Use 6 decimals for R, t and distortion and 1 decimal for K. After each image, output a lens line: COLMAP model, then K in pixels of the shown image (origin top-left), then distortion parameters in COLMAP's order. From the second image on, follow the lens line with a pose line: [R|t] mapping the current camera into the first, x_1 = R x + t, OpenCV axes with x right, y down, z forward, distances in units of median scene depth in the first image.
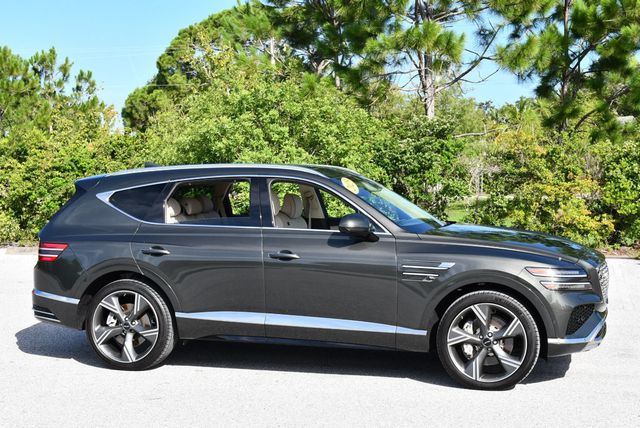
lens RADIAL K [[1063.5, 0, 320.9], [0, 1063.5, 215.2], [0, 0, 1]] dist [-0.034901, -0.069439]
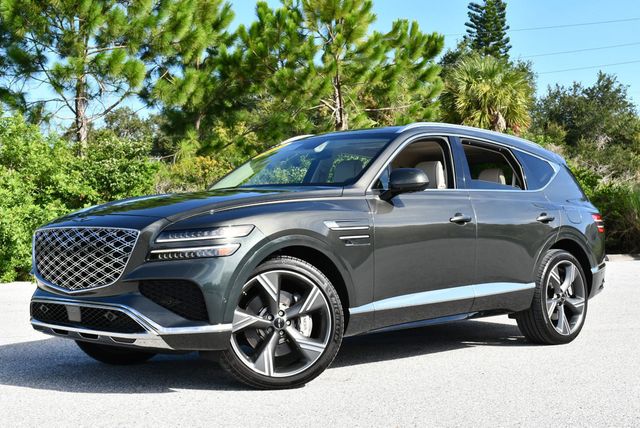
lens RADIAL K [[923.4, 0, 320.3], [0, 923.4, 215.7], [0, 0, 1]] dist [-0.045736, -0.073952]
pose [[0.839456, 0.001557, 0.543426, -0.230691], [0.029891, 0.998350, -0.049034, 0.031765], [-0.542605, 0.057405, 0.838024, 0.159222]]
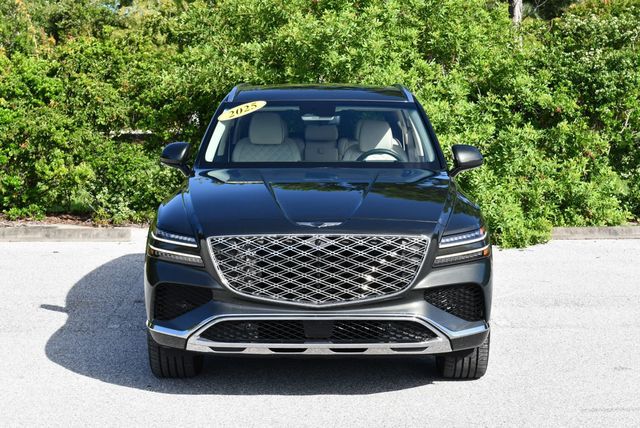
lens RADIAL K [[1328.2, 0, 319.8], [0, 1328.2, 213.9], [0, 0, 1]] dist [-0.019705, 0.007713]
pose [[0.963070, -0.022938, 0.268274, -0.307062], [0.010291, 0.998772, 0.048453, -0.011726], [-0.269056, -0.043903, 0.962123, 0.252482]]
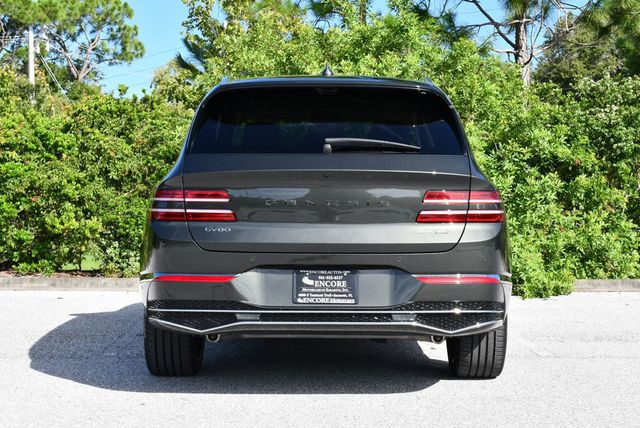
lens RADIAL K [[1193.2, 0, 321.3], [0, 1193.2, 214.2], [0, 0, 1]] dist [-0.028454, -0.009363]
pose [[0.963719, 0.005979, 0.266851, -0.287402], [0.005192, 0.999140, -0.041135, 0.024267], [-0.266867, 0.041028, 0.962860, 0.346183]]
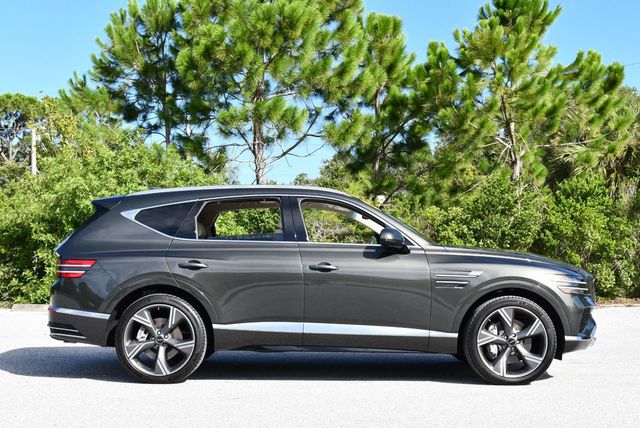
lens RADIAL K [[983.4, 0, 321.3], [0, 983.4, 212.8], [0, 0, 1]] dist [-0.041978, -0.057974]
pose [[0.962083, 0.019244, 0.272075, -0.136771], [0.005926, 0.995798, -0.091385, 0.032962], [-0.272691, 0.089532, 0.957927, 0.021916]]
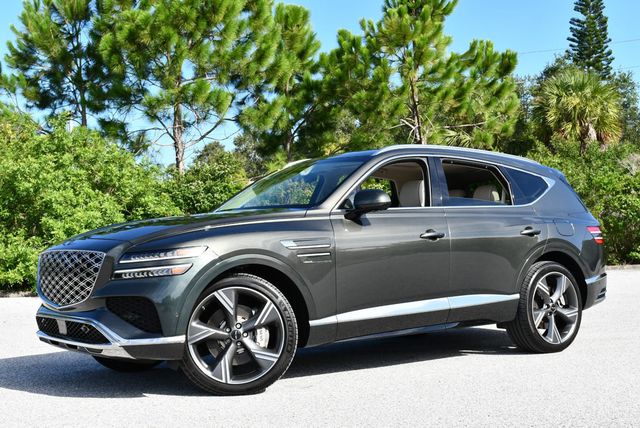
lens RADIAL K [[873.1, 0, 320.9], [0, 873.1, 213.3], [0, 0, 1]] dist [-0.037599, -0.101260]
pose [[0.907711, -0.009552, 0.419487, -0.185043], [0.043035, 0.996588, -0.070429, 0.031544], [-0.417383, 0.081982, 0.905025, 0.125227]]
